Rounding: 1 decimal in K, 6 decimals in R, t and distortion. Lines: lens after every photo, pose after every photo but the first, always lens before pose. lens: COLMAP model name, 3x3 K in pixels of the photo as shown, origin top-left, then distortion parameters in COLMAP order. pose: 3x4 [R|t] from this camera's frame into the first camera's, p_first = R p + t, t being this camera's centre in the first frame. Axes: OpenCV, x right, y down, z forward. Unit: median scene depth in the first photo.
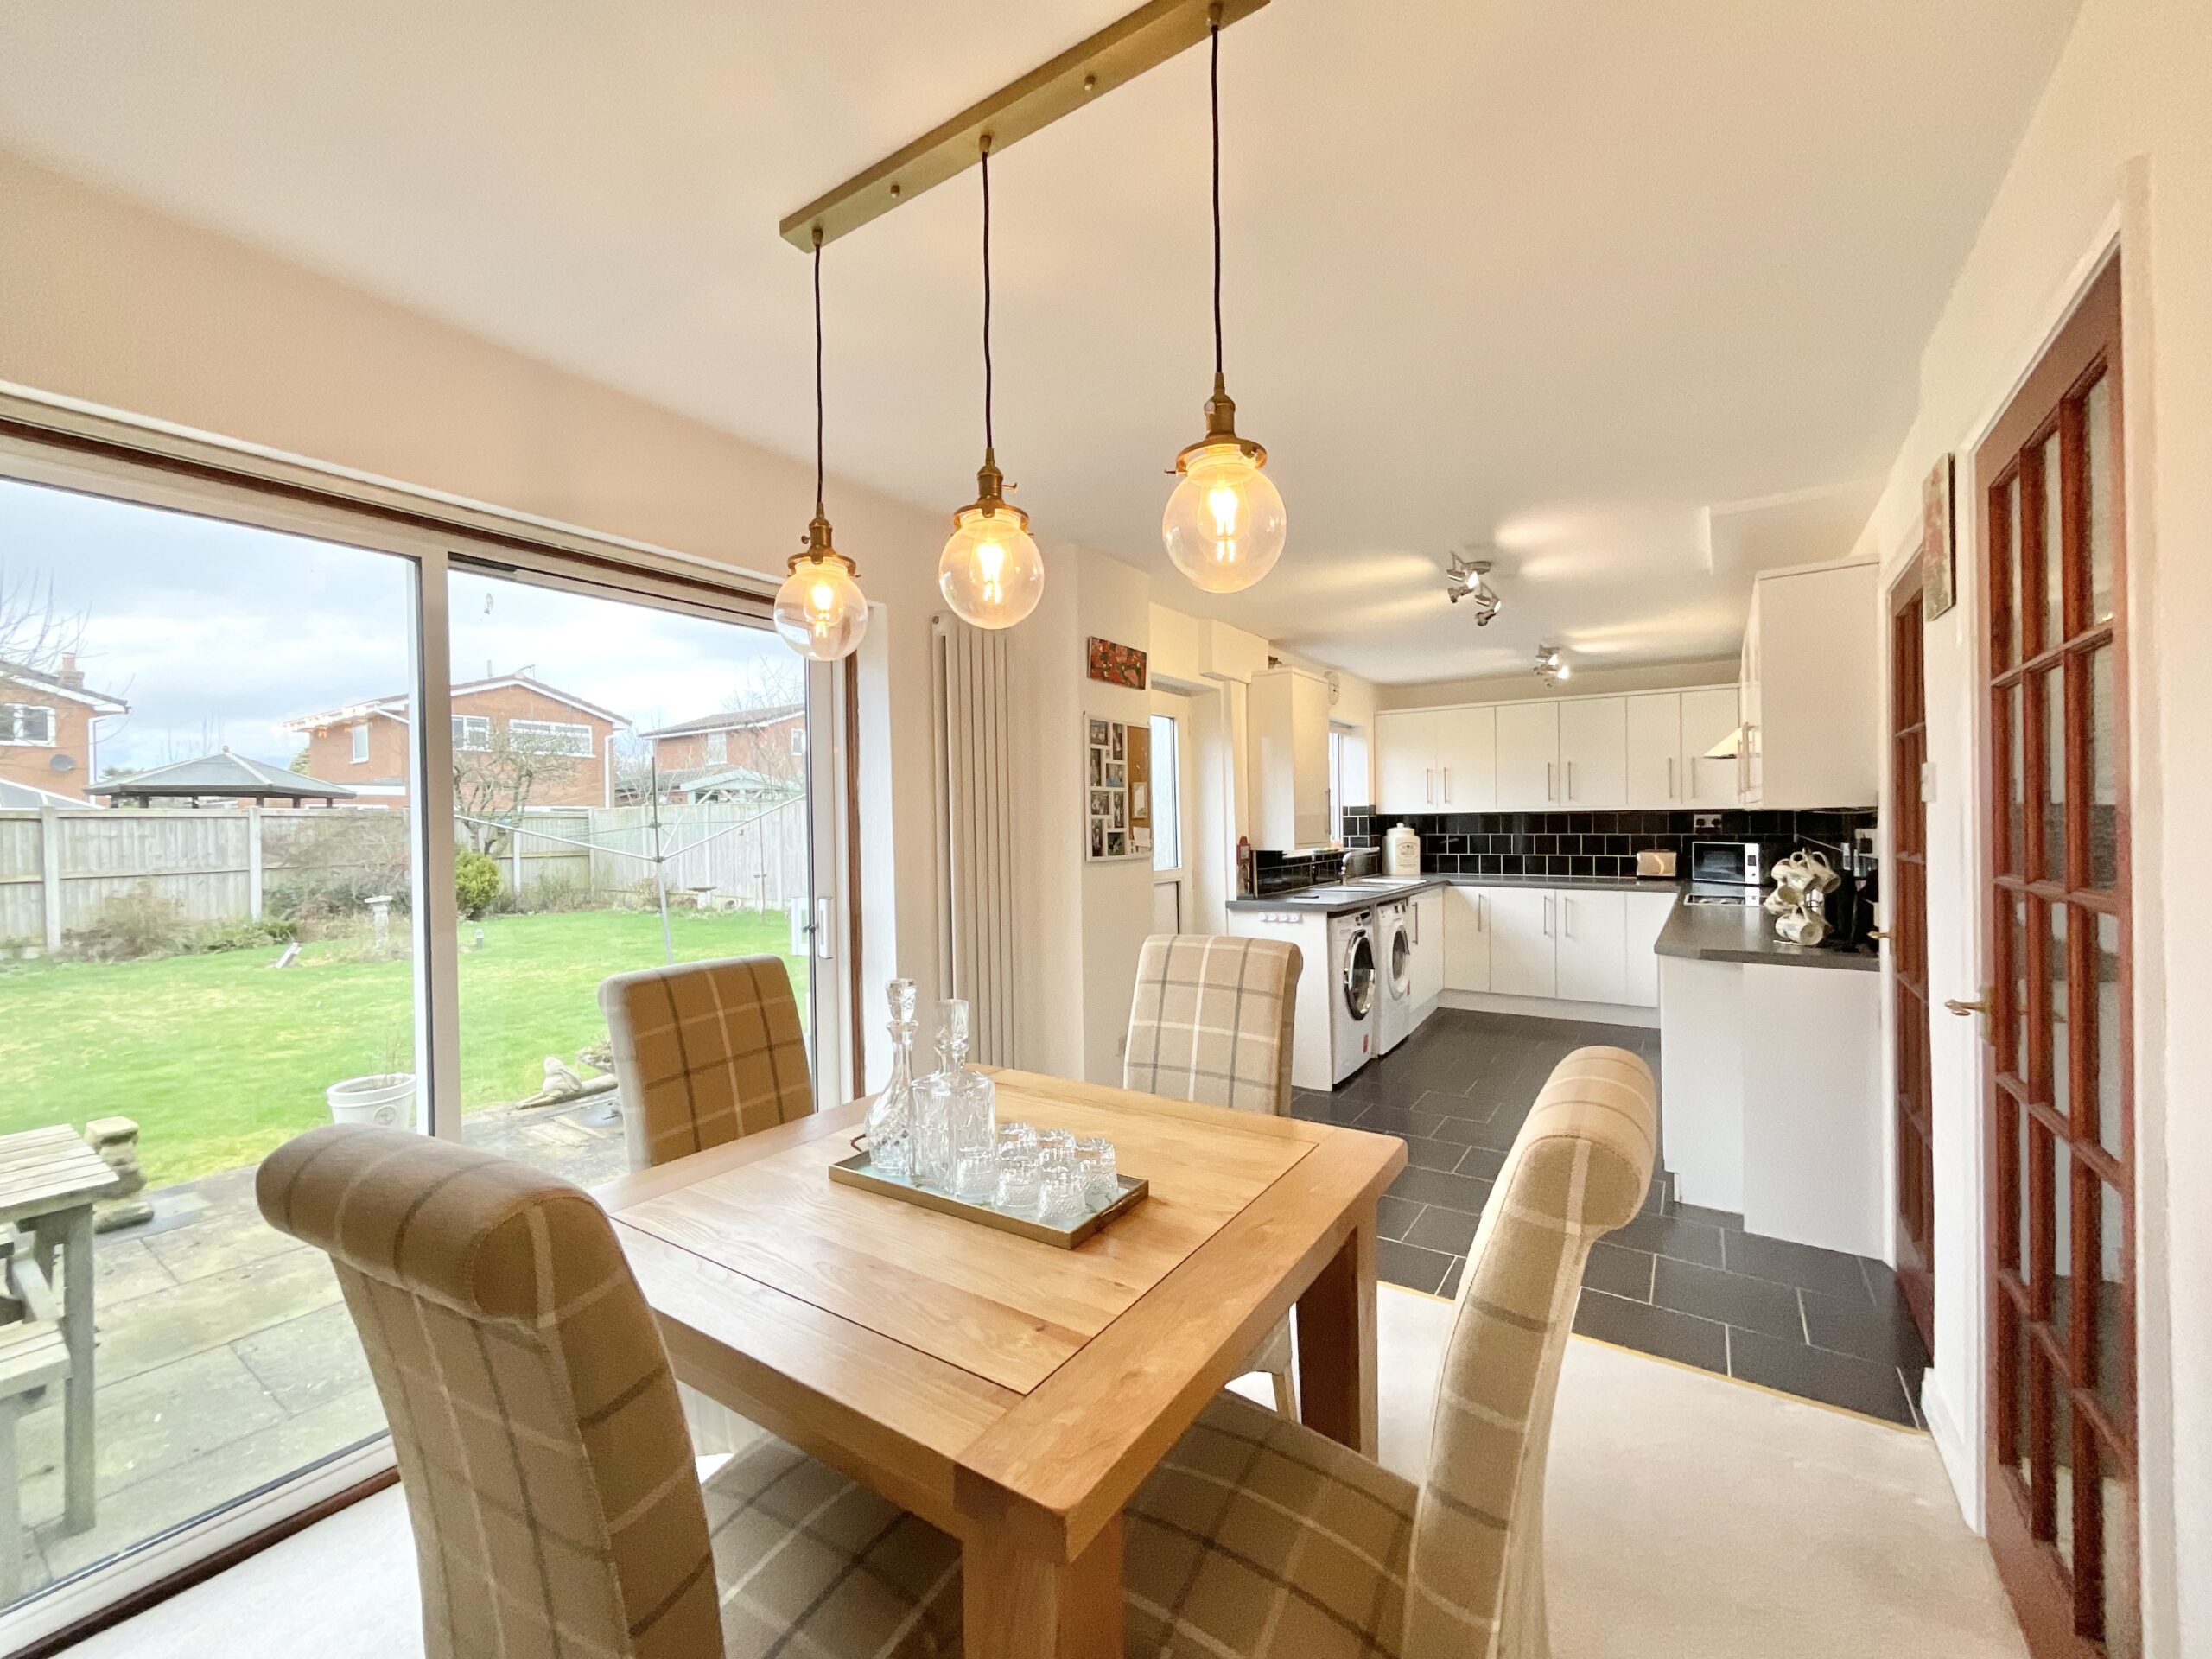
lens RADIAL K [[897.8, 0, 1104.7], [0, 897.8, 826.4], [0, 0, 1]] dist [0.000824, -0.000154]
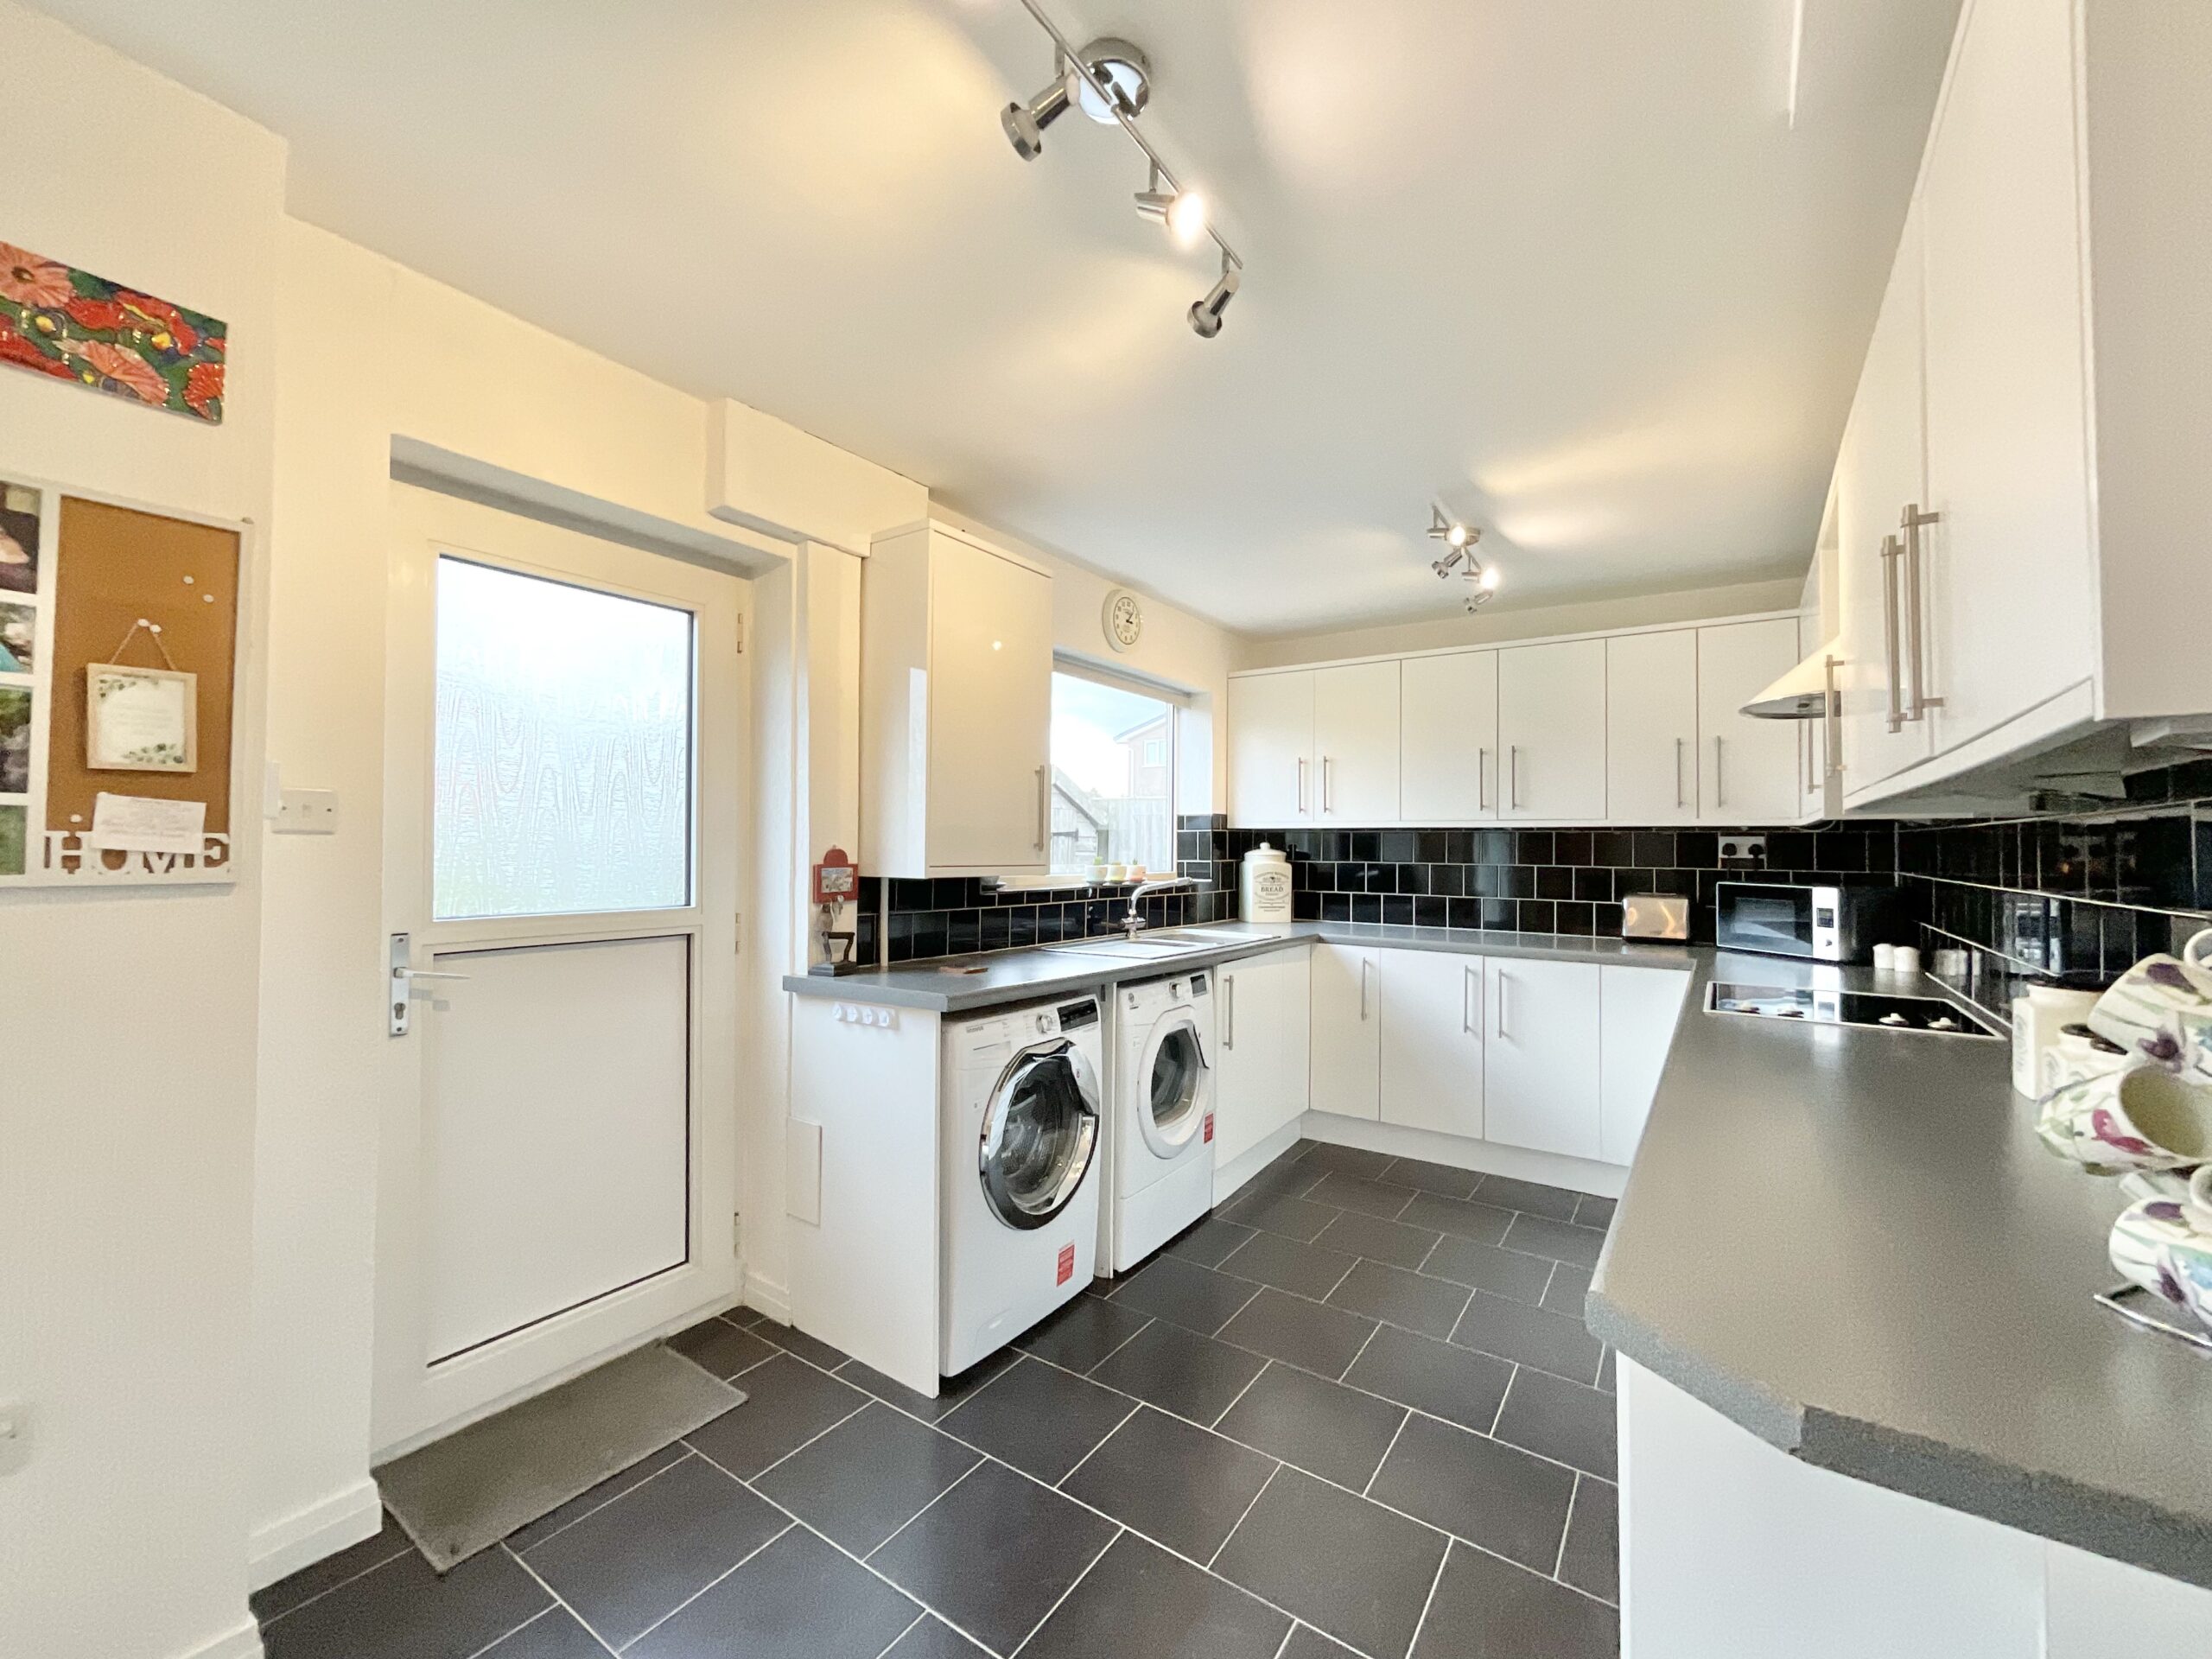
lens RADIAL K [[897.8, 0, 1098.5], [0, 897.8, 828.3], [0, 0, 1]] dist [0.000824, -0.000154]
pose [[0.999593, 0.023504, -0.016162, 0.270540], [-0.023959, 0.999305, -0.028559, 0.009143], [0.015480, 0.028935, 0.999461, 0.424304]]
